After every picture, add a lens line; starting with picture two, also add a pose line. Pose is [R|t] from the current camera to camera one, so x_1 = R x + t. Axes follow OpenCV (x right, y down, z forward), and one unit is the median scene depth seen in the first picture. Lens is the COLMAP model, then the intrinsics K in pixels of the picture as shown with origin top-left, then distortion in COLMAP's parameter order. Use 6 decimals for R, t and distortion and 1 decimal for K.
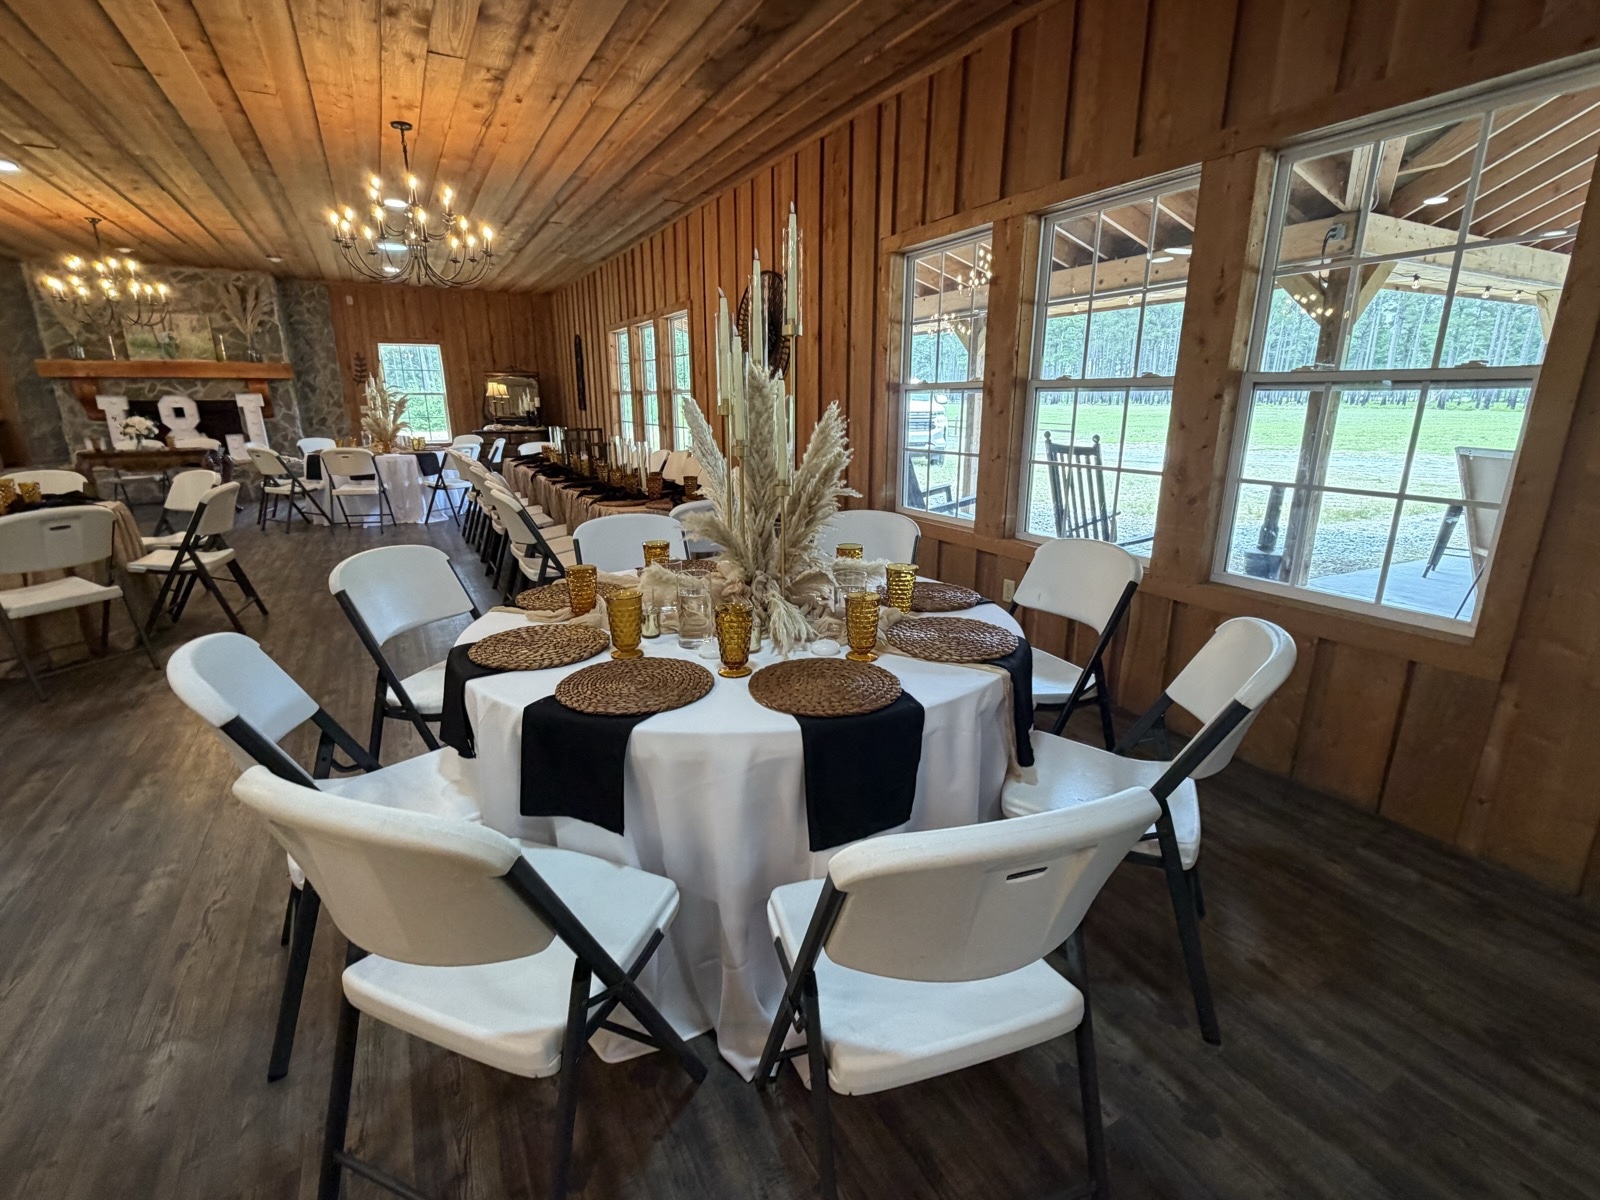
lens RADIAL K [[735.5, 0, 801.6], [0, 735.5, 604.0], [0, 0, 1]] dist [0.001759, -0.000812]
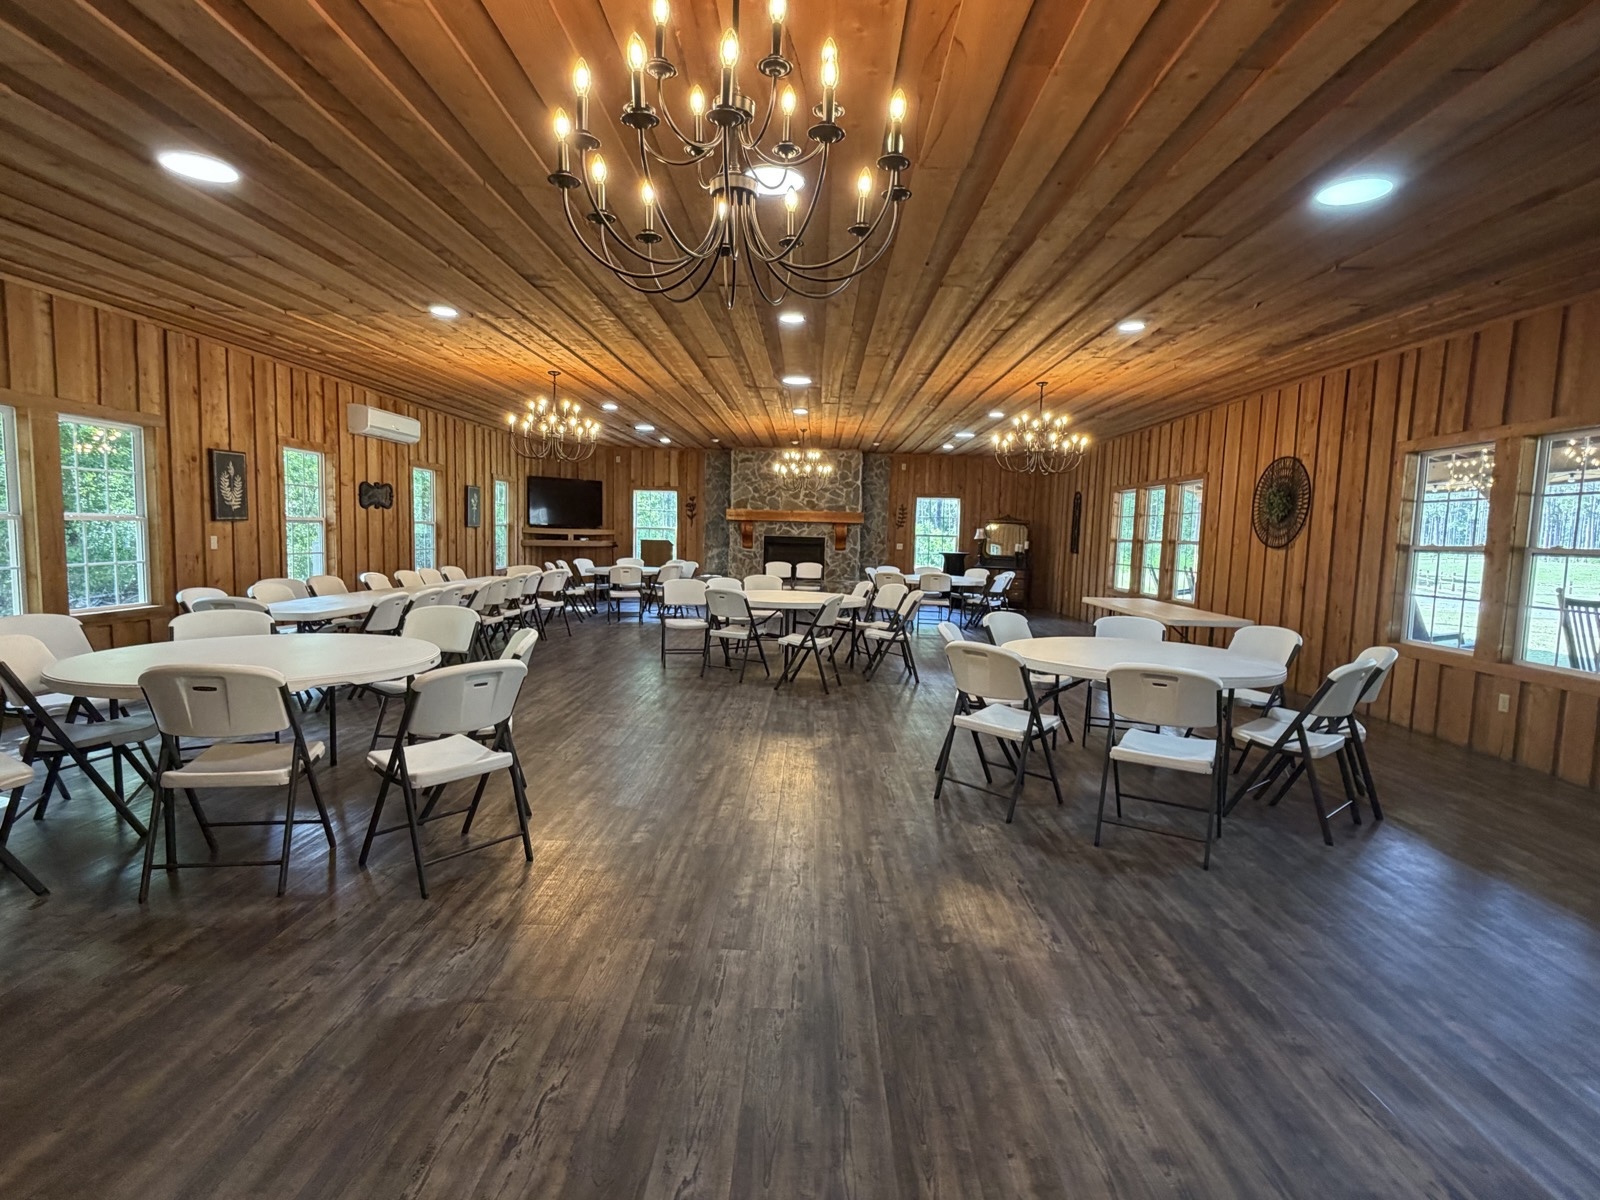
lens RADIAL K [[812.6, 0, 803.3], [0, 812.6, 607.5], [0, 0, 1]] dist [0.001425, -0.000225]
pose [[0.868402, 0.070391, -0.490840, -0.041489], [-0.161269, 0.976151, -0.145330, 0.093786], [0.468904, 0.205362, 0.859043, -0.354443]]
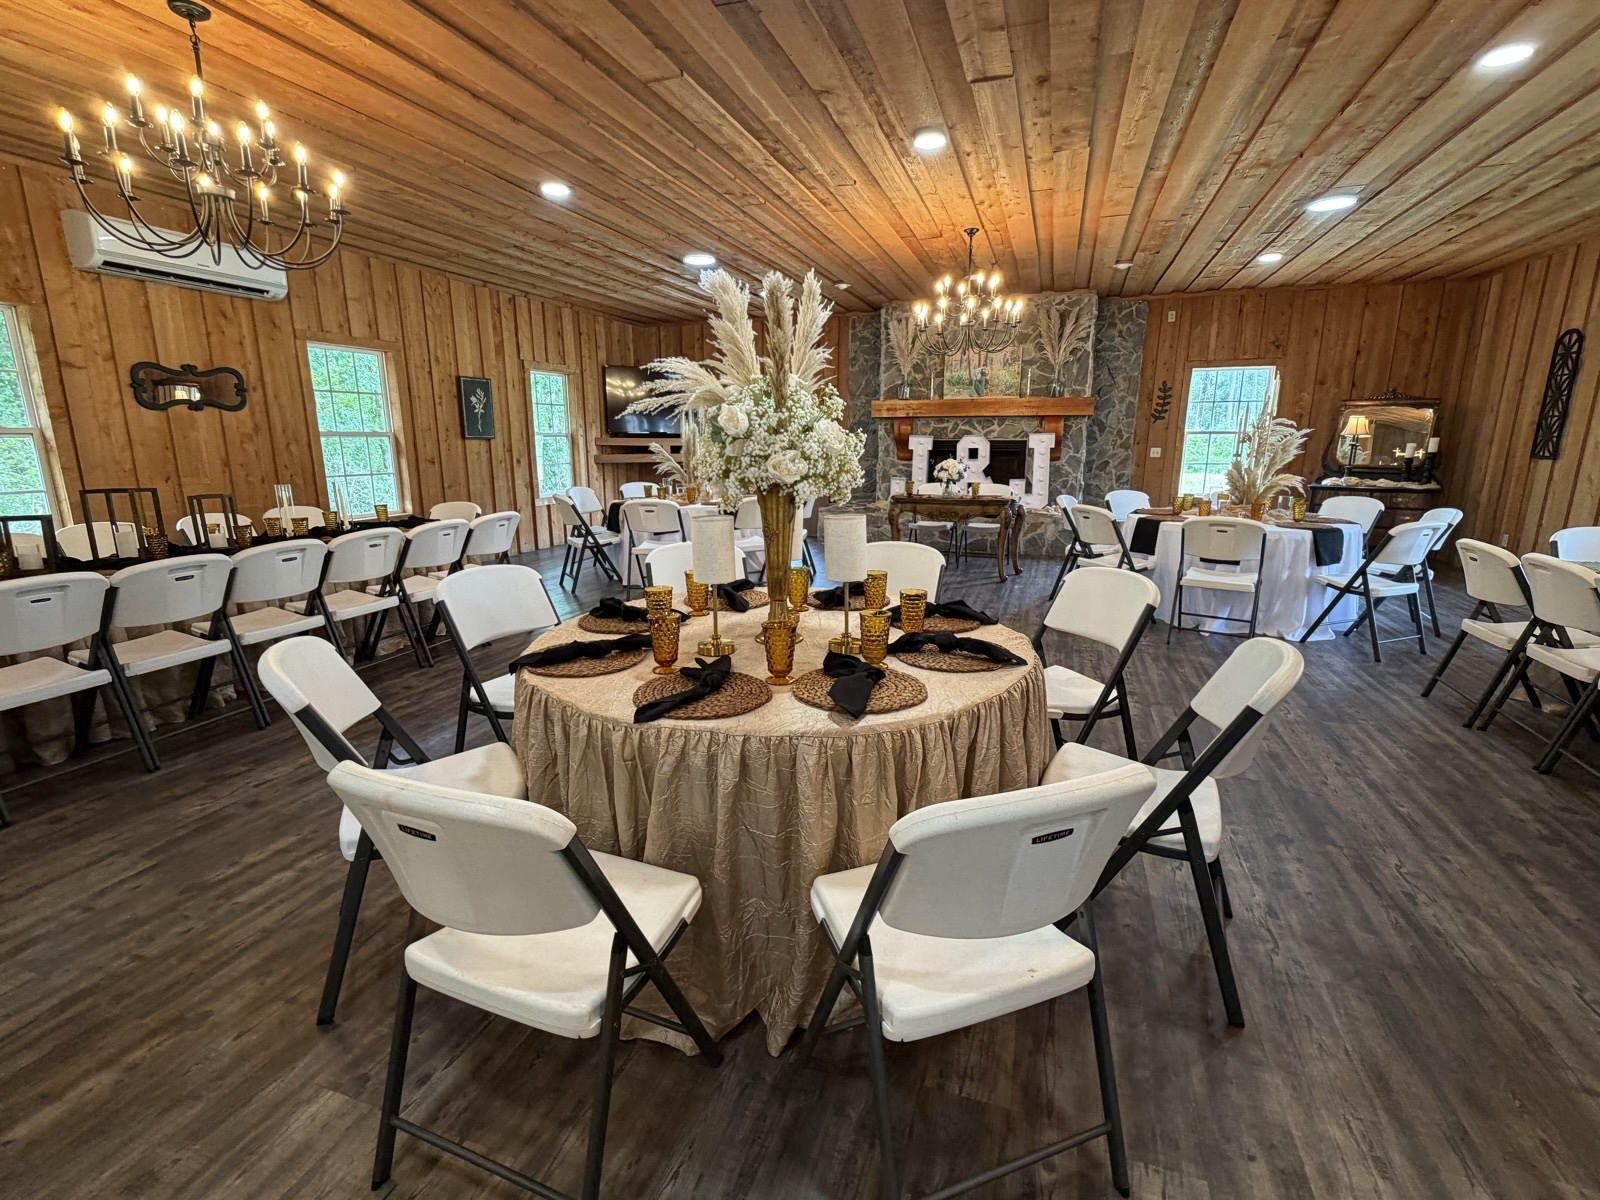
lens RADIAL K [[735.5, 0, 801.6], [0, 735.5, 604.0], [0, 0, 1]] dist [0.001759, -0.000812]
pose [[0.673126, 0.164660, -0.720963, -0.315271], [-0.200502, 0.979017, 0.036398, -0.070758], [0.711828, 0.120054, 0.692017, 0.248651]]
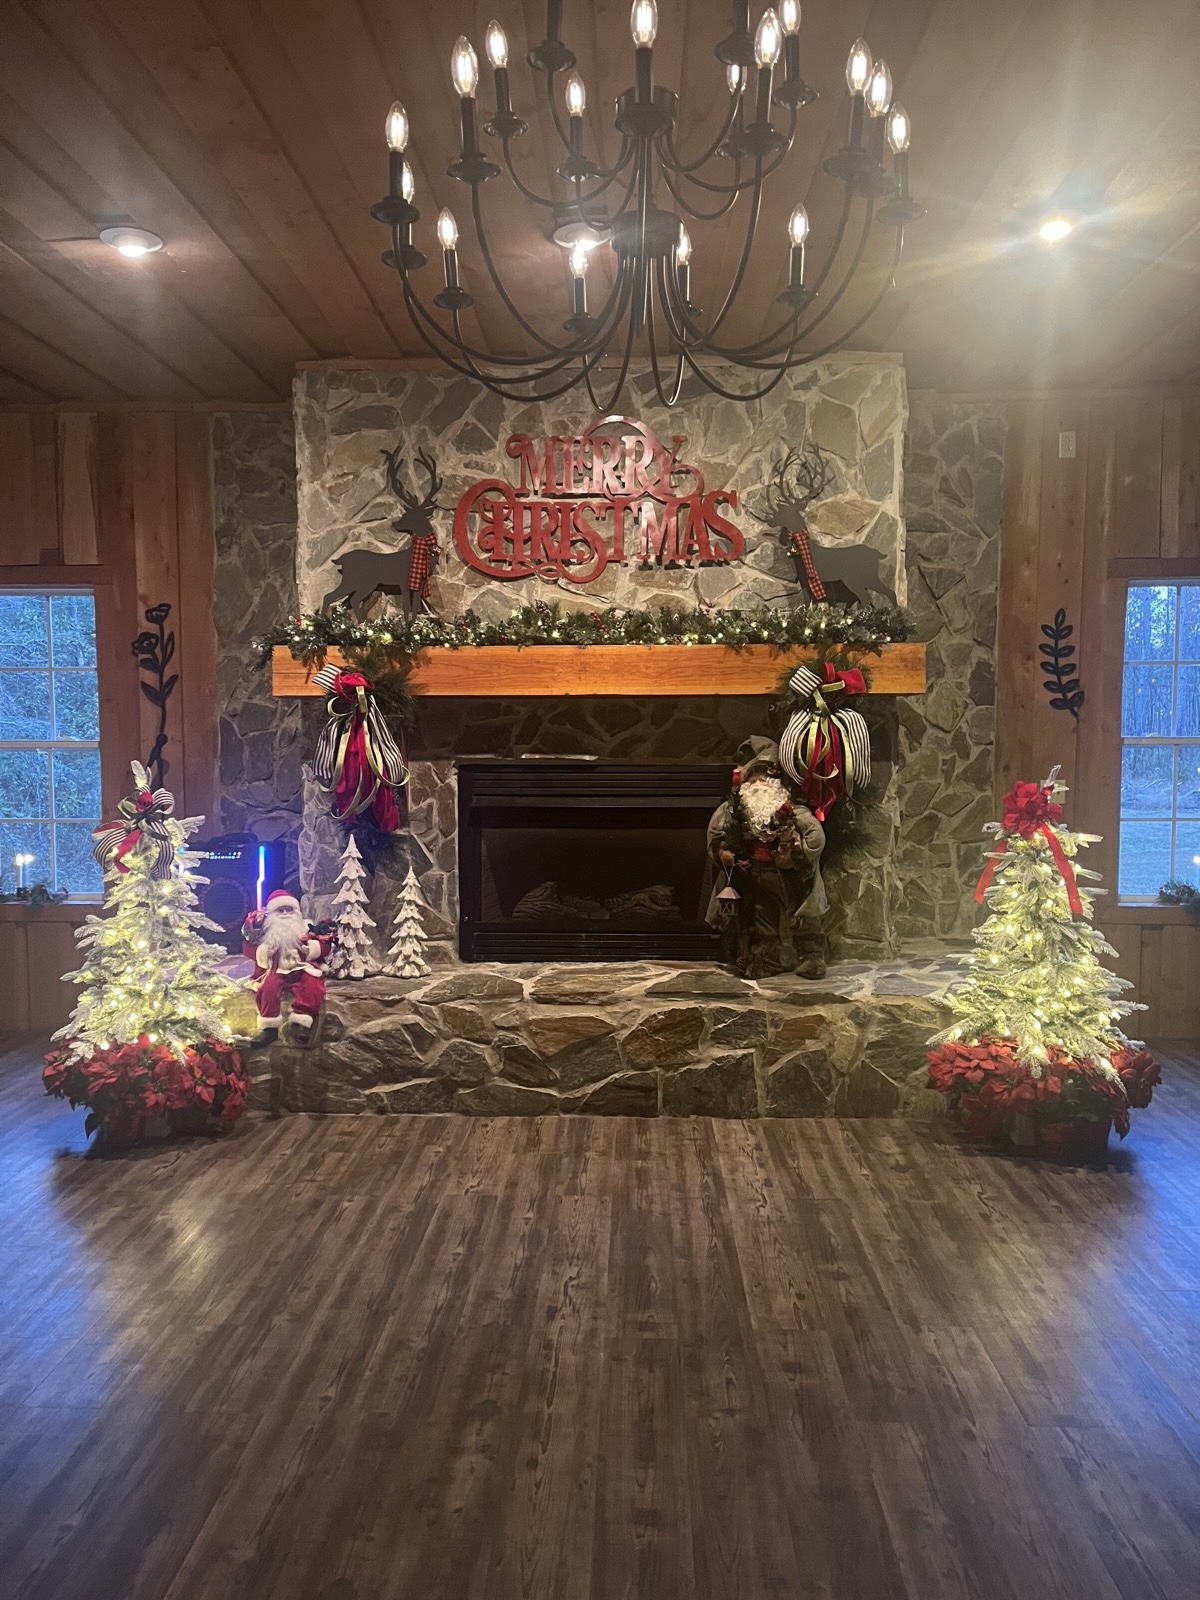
lens RADIAL K [[1229.6, 0, 590.7], [0, 1229.6, 809.2], [0, 0, 1]] dist [0.007056, 0.000993]
pose [[0.857890, 0.033811, -0.512720, -0.626025], [-0.138995, 0.975902, -0.168214, -0.185615], [0.494677, 0.215574, 0.841916, 0.613613]]
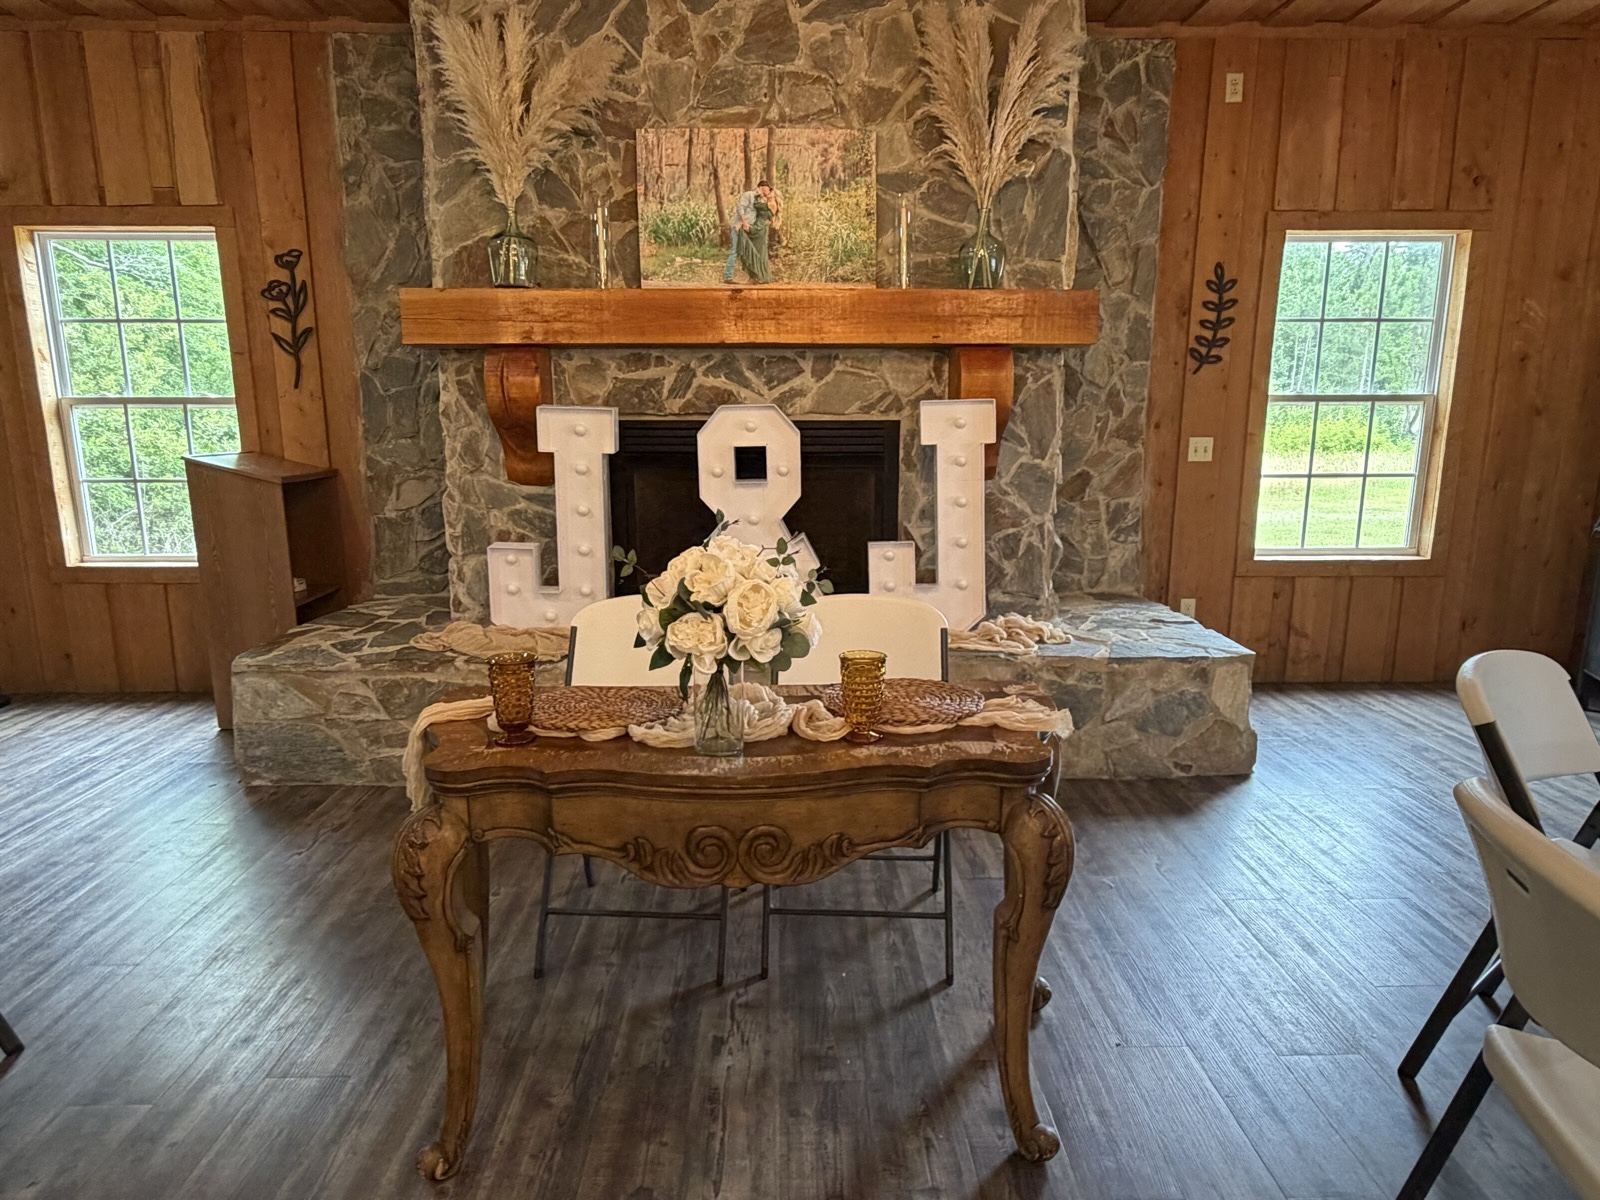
lens RADIAL K [[989.5, 0, 800.0], [0, 989.5, 600.0], [0, 0, 1]] dist [0.002566, 0.000017]
pose [[0.887737, 0.091009, -0.451265, -0.691878], [-0.125398, 0.991001, -0.046824, -0.204472], [0.442943, 0.098155, 0.891160, 0.714076]]
